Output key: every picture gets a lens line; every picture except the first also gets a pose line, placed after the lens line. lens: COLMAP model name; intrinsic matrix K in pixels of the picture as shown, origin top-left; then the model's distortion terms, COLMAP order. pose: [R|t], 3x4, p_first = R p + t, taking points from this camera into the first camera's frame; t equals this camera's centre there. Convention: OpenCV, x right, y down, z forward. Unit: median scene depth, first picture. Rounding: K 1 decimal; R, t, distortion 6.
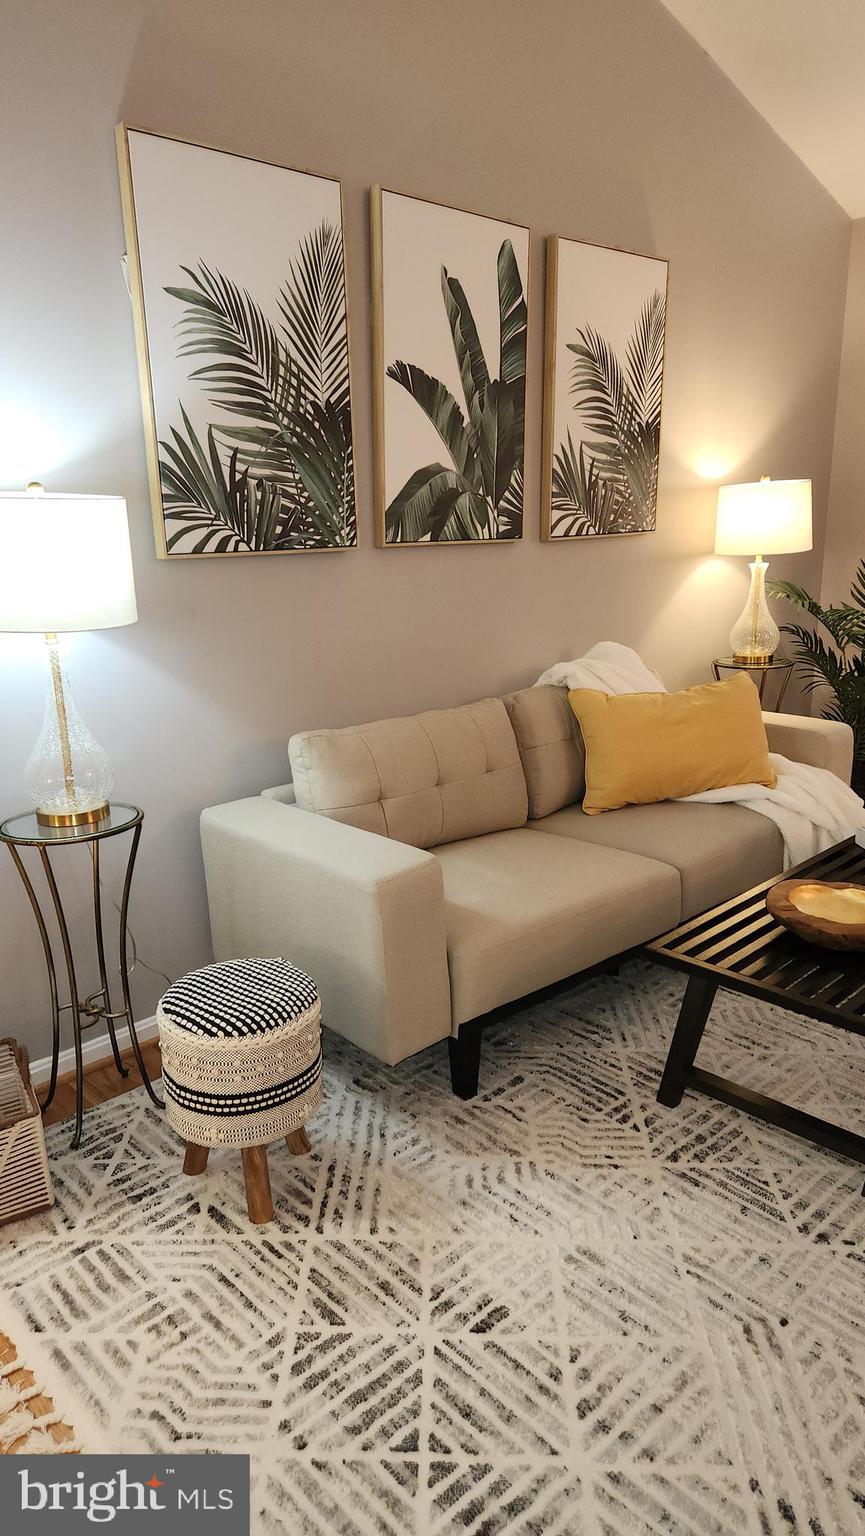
lens RADIAL K [[1027.6, 0, 412.5], [0, 1027.6, 781.7], [0, 0, 1]] dist [0.087078, -0.079423]
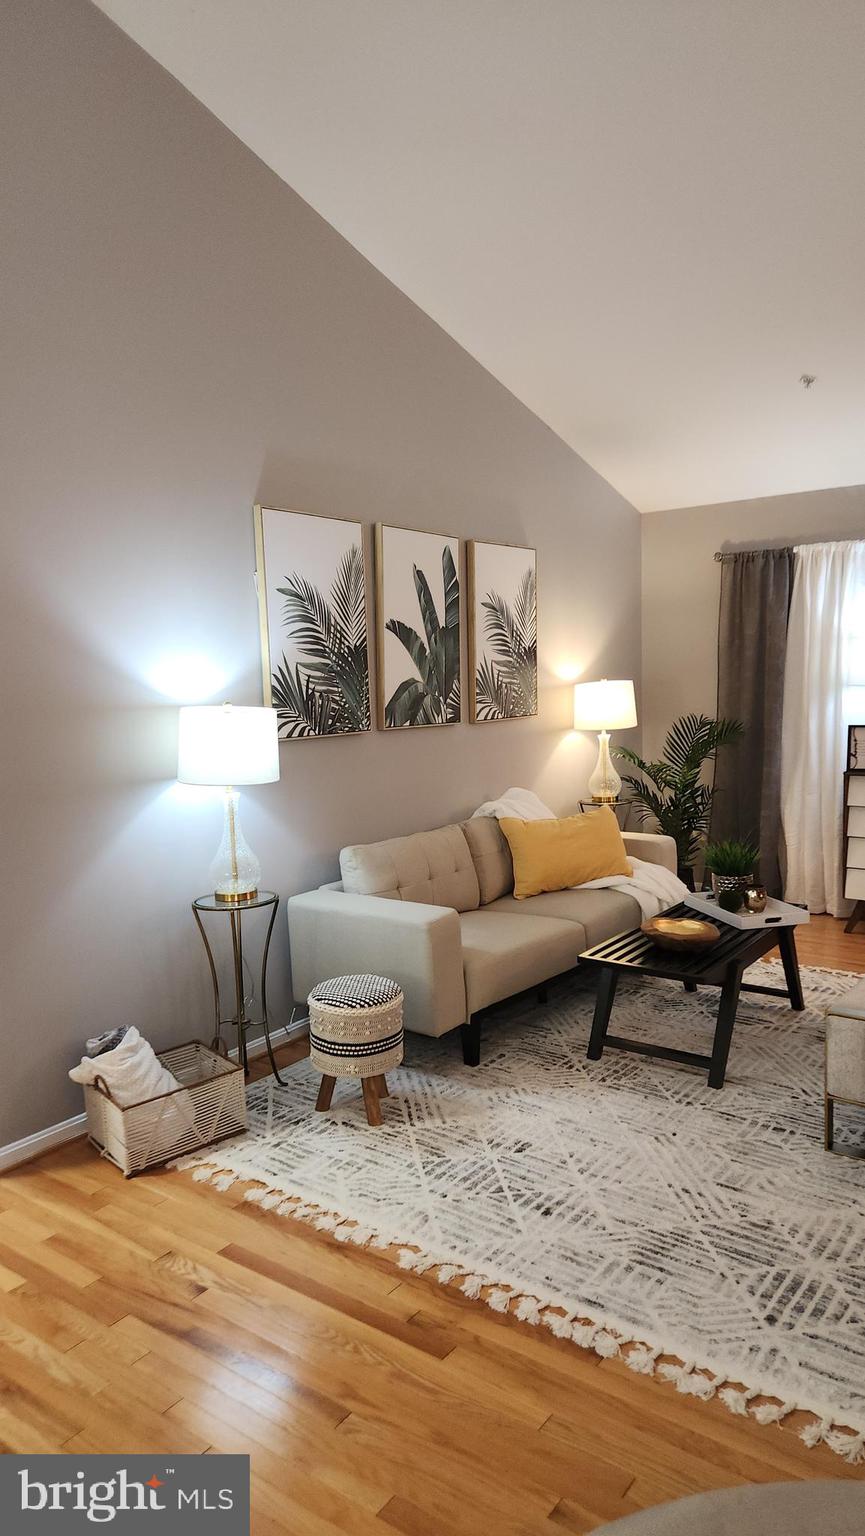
lens RADIAL K [[1027.6, 0, 412.5], [0, 1027.6, 781.7], [0, 0, 1]] dist [0.087078, -0.079423]
pose [[0.986208, -0.025833, 0.163480, -0.270031], [0.051333, 0.986776, -0.153744, 0.102665], [-0.157347, 0.160016, 0.974493, -0.574507]]
